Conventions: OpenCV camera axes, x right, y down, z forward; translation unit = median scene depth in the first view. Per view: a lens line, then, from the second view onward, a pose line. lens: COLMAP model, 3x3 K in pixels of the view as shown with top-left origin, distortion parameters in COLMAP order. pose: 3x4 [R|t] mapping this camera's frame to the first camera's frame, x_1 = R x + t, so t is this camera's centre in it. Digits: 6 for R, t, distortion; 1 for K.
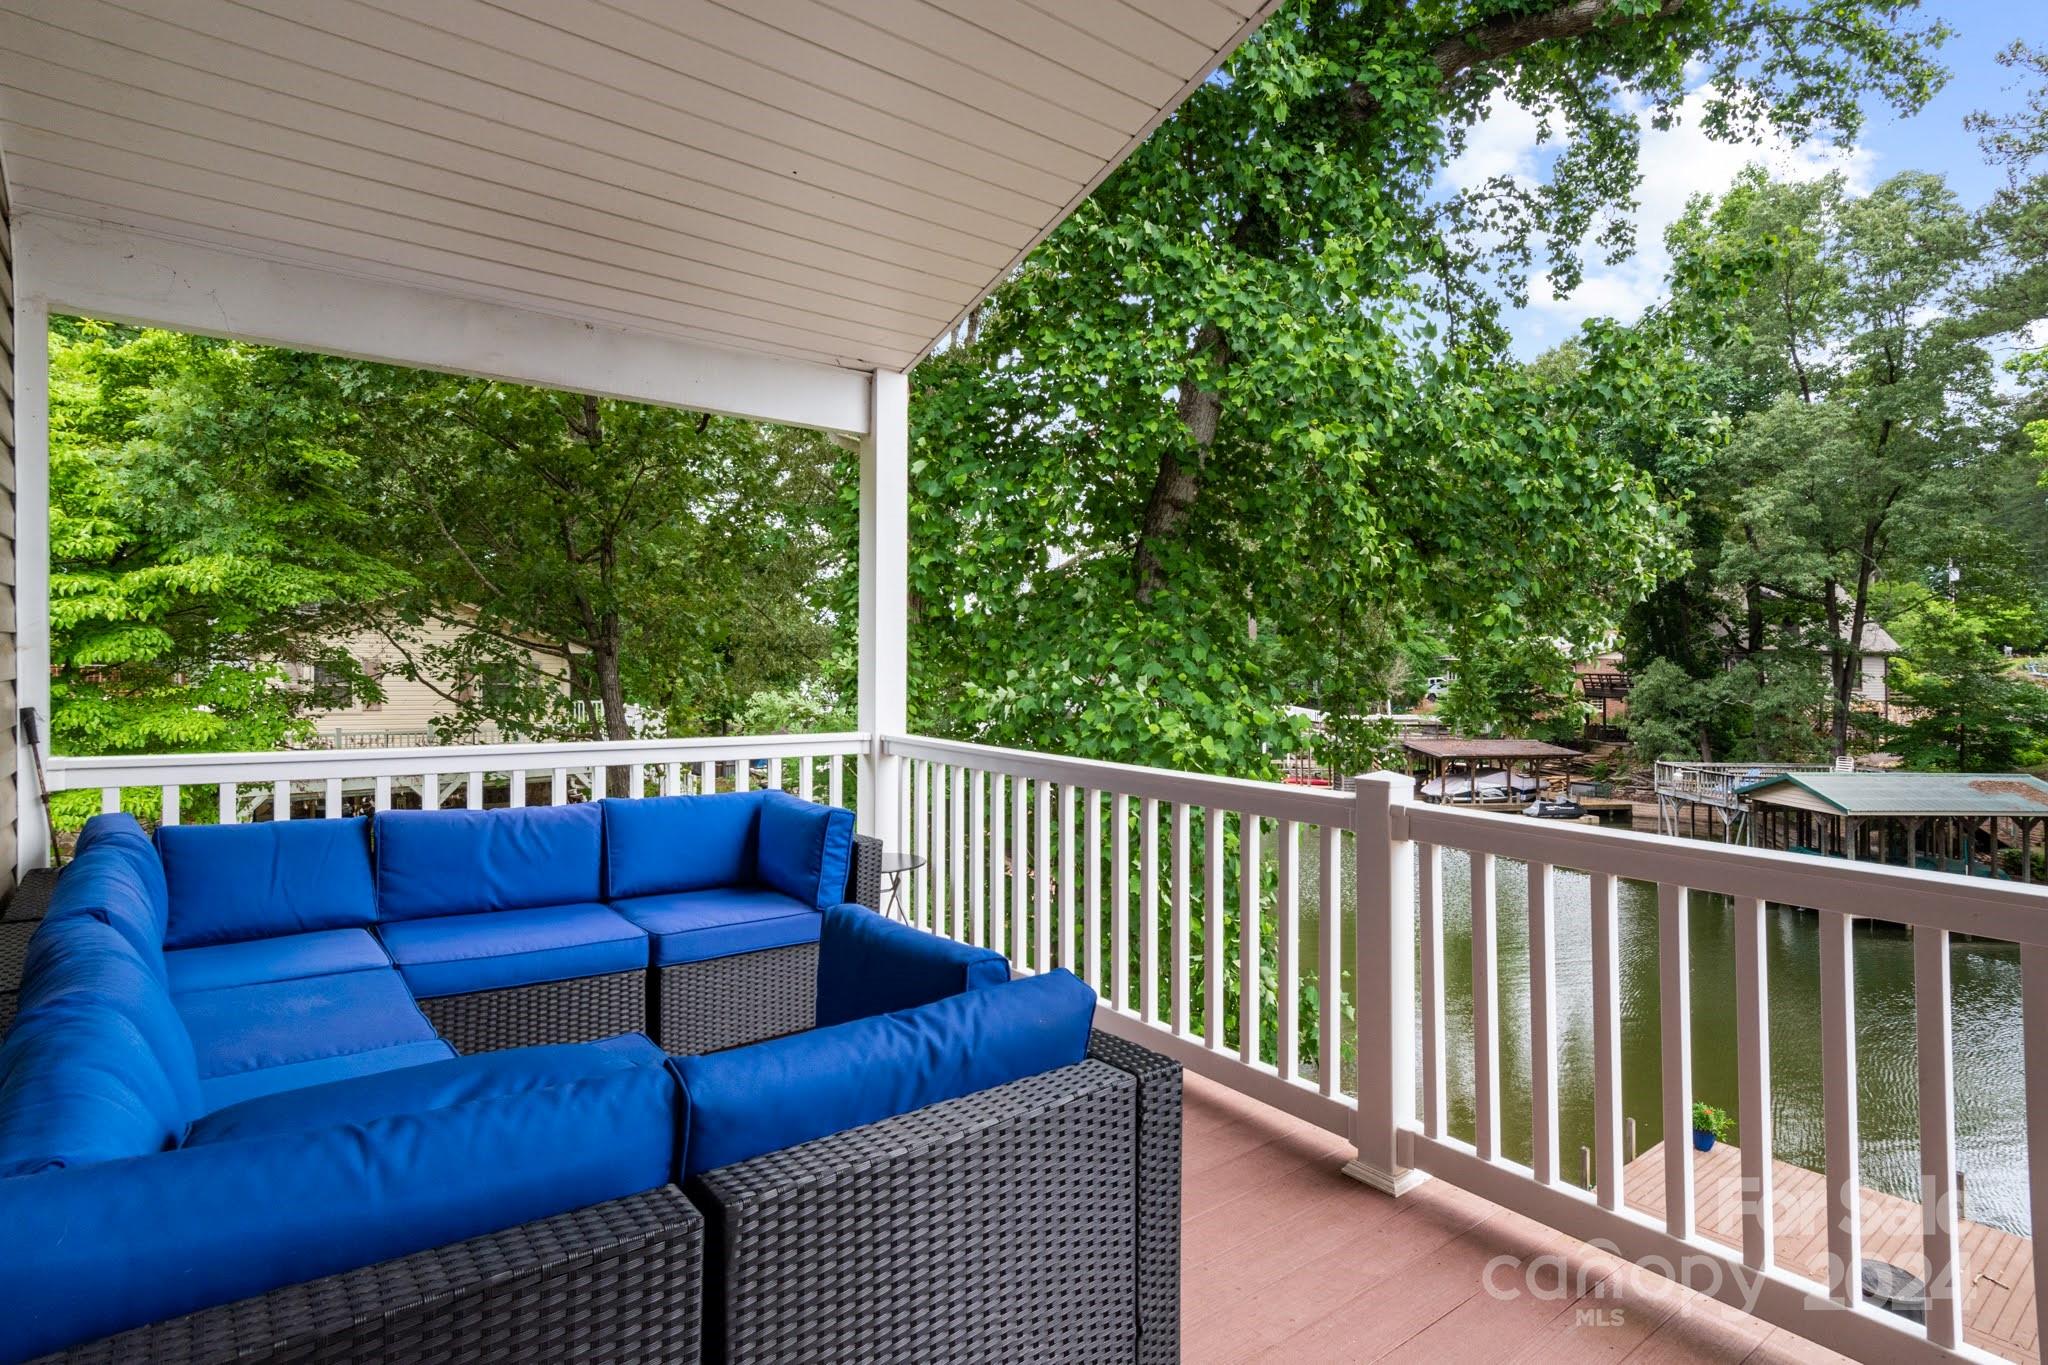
lens RADIAL K [[1126.4, 0, 1106.9], [0, 1126.4, 677.6], [0, 0, 1]] dist [0.017488, -0.005572]
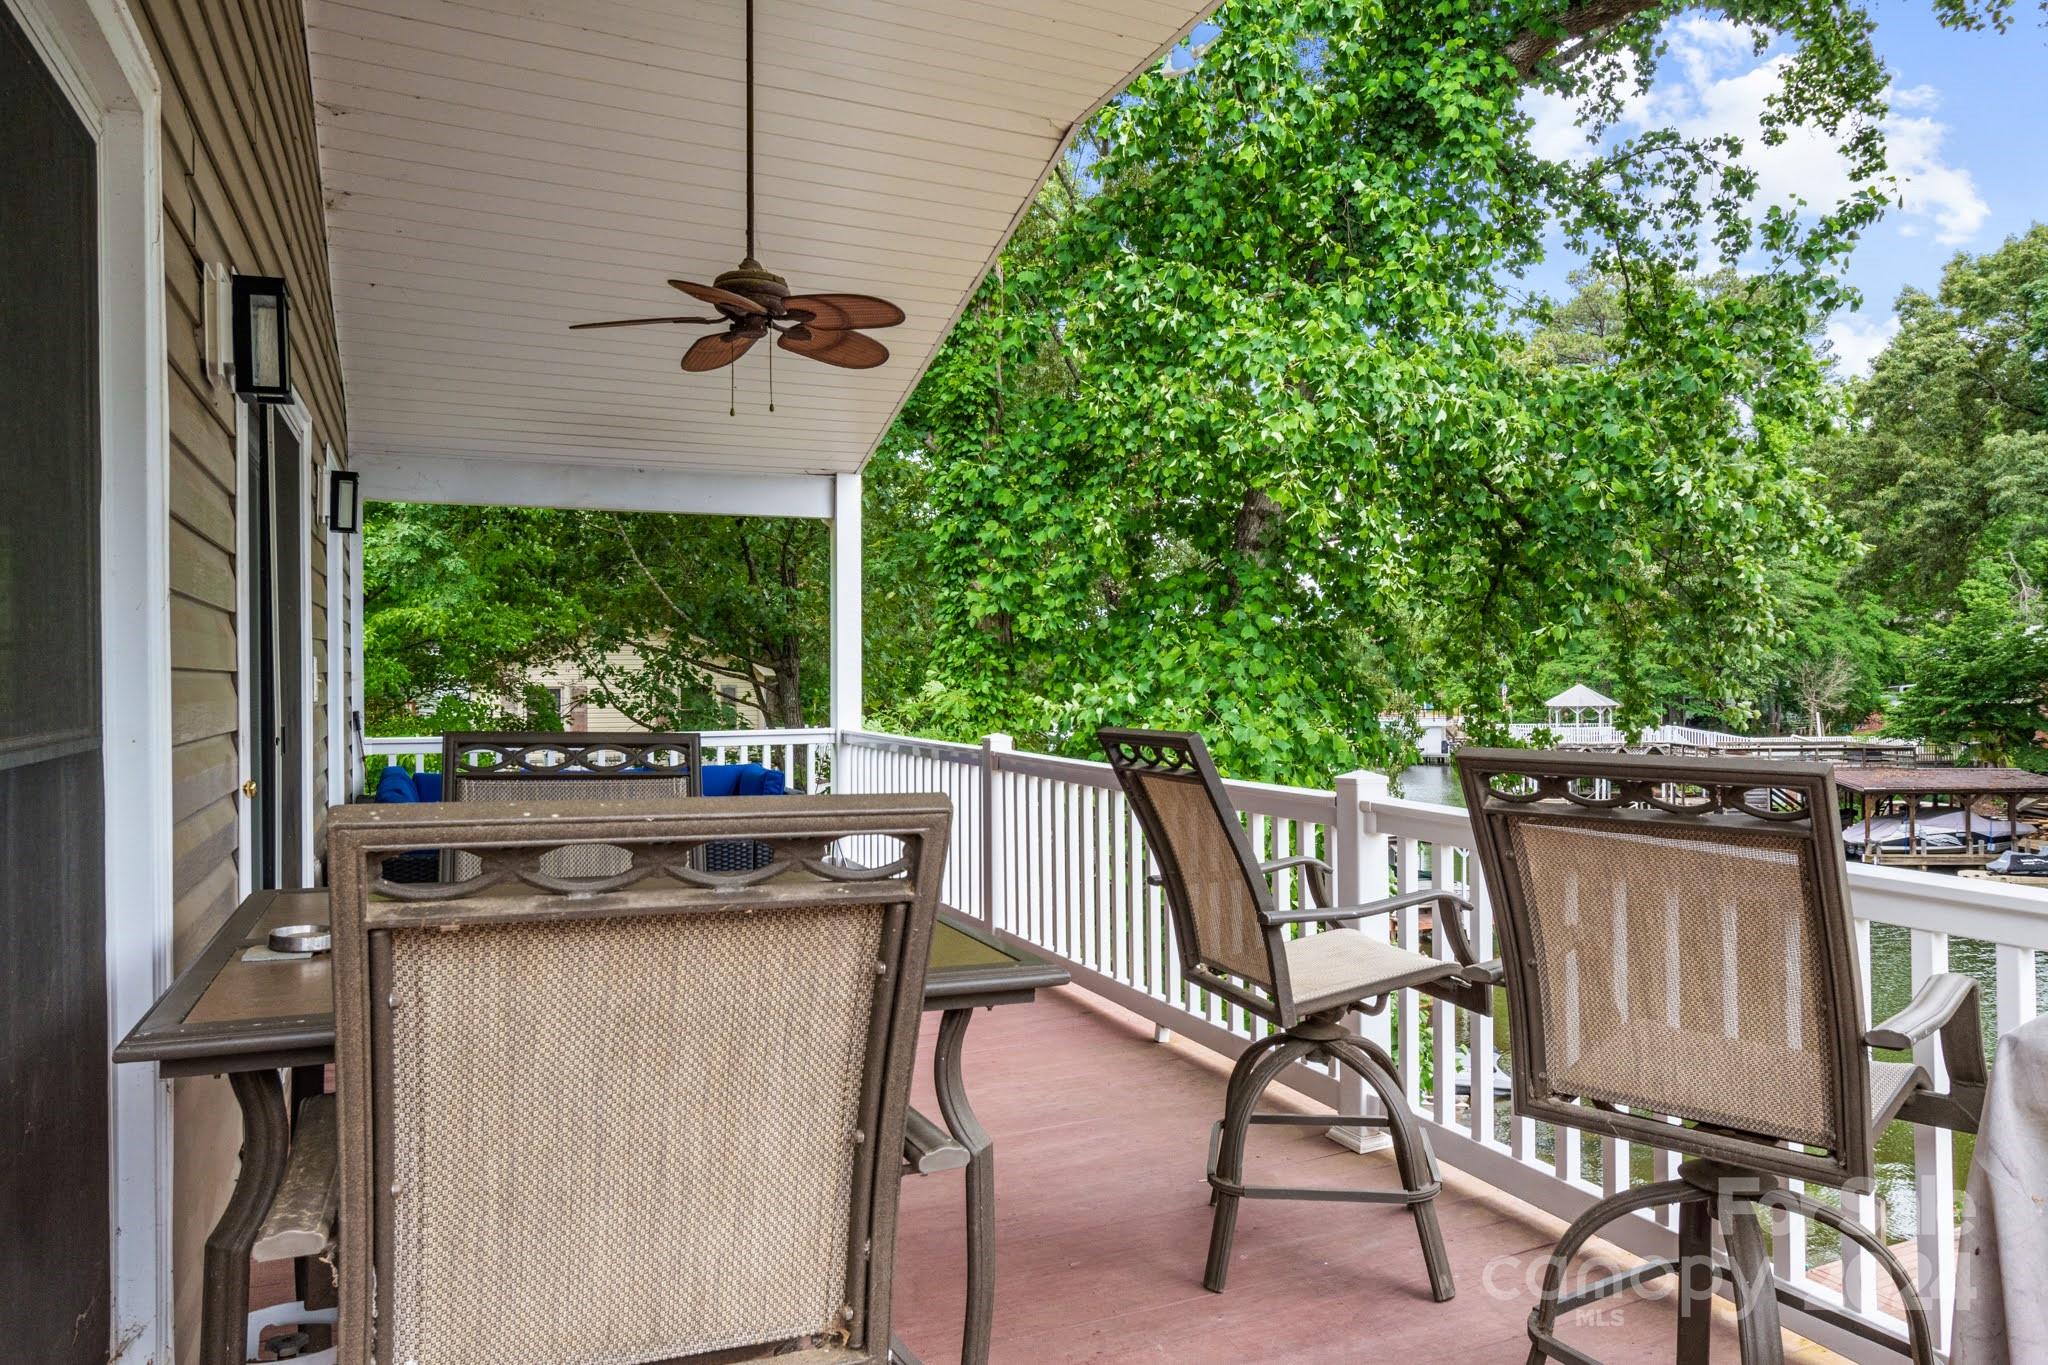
lens RADIAL K [[1367.6, 0, 1053.2], [0, 1367.6, 632.4], [0, 0, 1]] dist [0.015161, 0.012814]
pose [[0.969543, -0.029806, -0.243099, 0.113617], [0.018548, 0.998652, -0.048469, 0.004049], [0.244216, 0.042484, 0.968790, -0.144106]]
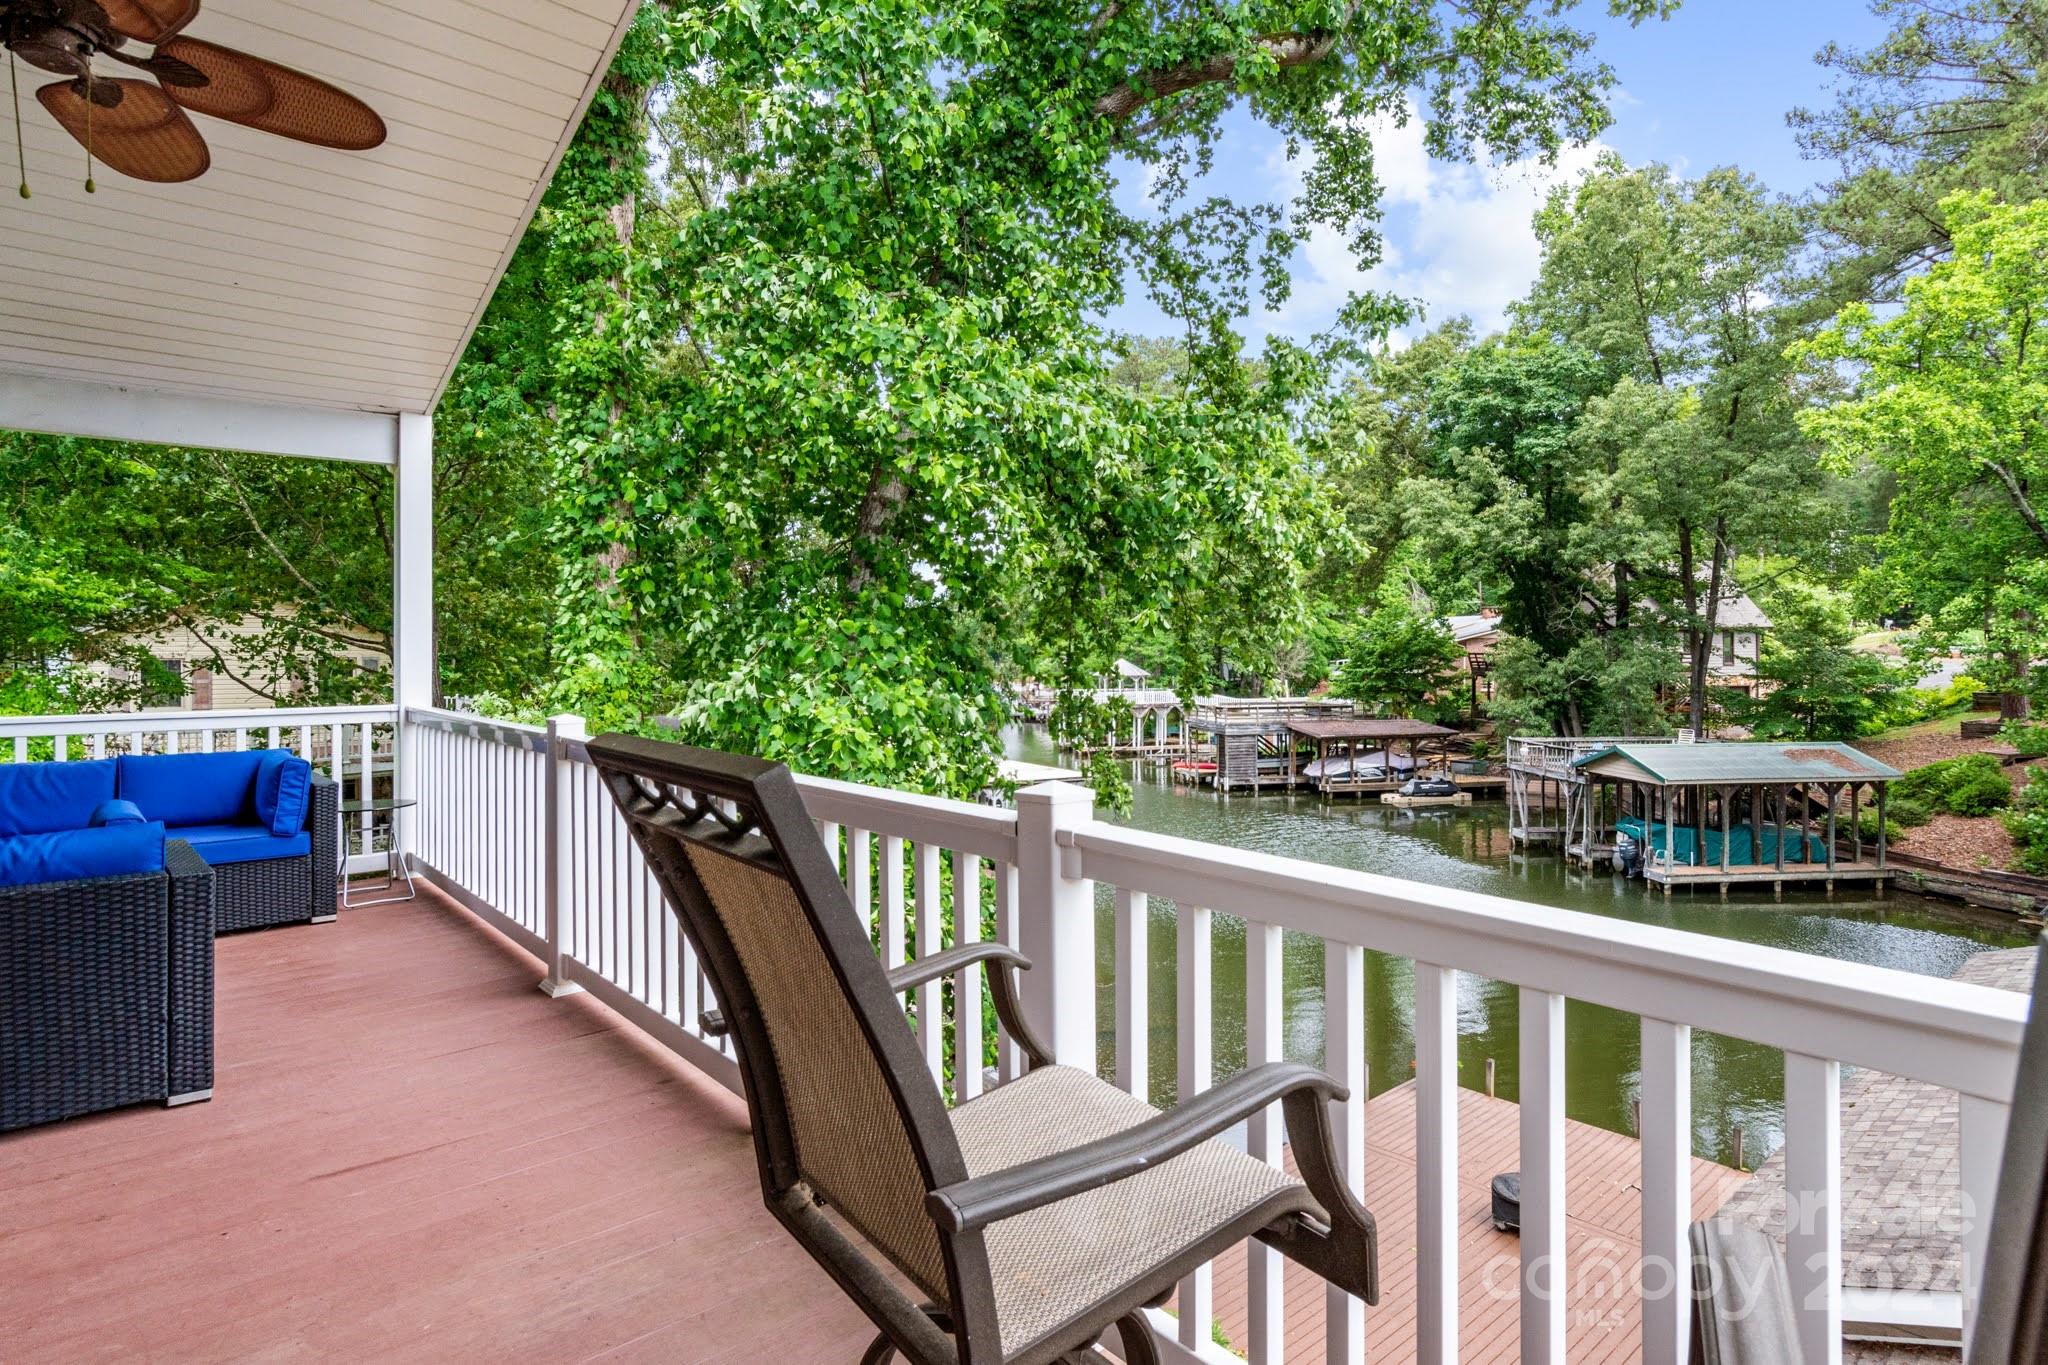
lens RADIAL K [[1126.4, 0, 1031.6], [0, 1126.4, 649.9], [0, 0, 1]] dist [0.017488, -0.005572]
pose [[0.999146, -0.015409, 0.038351, 0.102783], [0.015886, 0.999800, -0.012158, 0.003290], [-0.038156, 0.012757, 0.999190, -0.061880]]
